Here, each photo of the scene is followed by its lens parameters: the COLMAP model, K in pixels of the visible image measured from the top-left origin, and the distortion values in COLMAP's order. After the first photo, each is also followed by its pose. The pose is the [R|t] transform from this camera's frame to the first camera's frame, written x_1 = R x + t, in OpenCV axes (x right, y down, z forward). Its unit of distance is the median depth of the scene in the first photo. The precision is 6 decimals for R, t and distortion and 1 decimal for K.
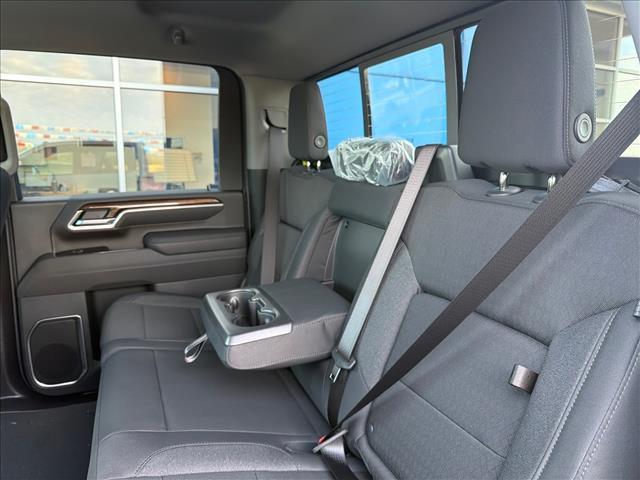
lens RADIAL K [[446.7, 0, 320.0], [0, 446.7, 240.0], [0, 0, 1]] dist [0.114751, -0.215077]
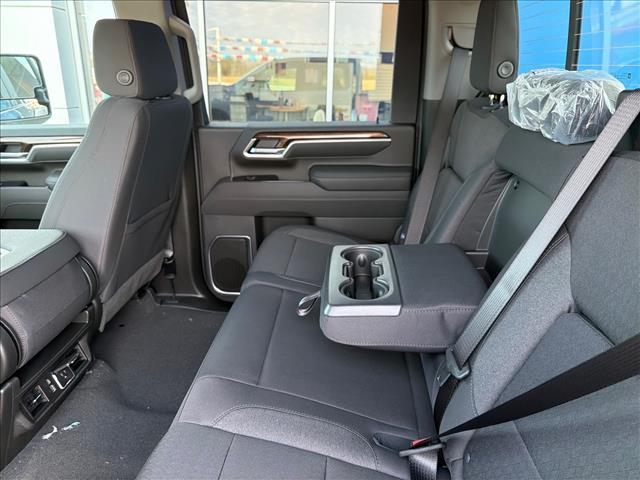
lens RADIAL K [[446.7, 0, 320.0], [0, 446.7, 240.0], [0, 0, 1]] dist [0.114751, -0.215077]
pose [[0.892306, 0.161369, -0.421605, 0.081704], [-0.085214, 0.977348, 0.193727, -0.051109], [0.443316, -0.136937, 0.885844, 0.117116]]
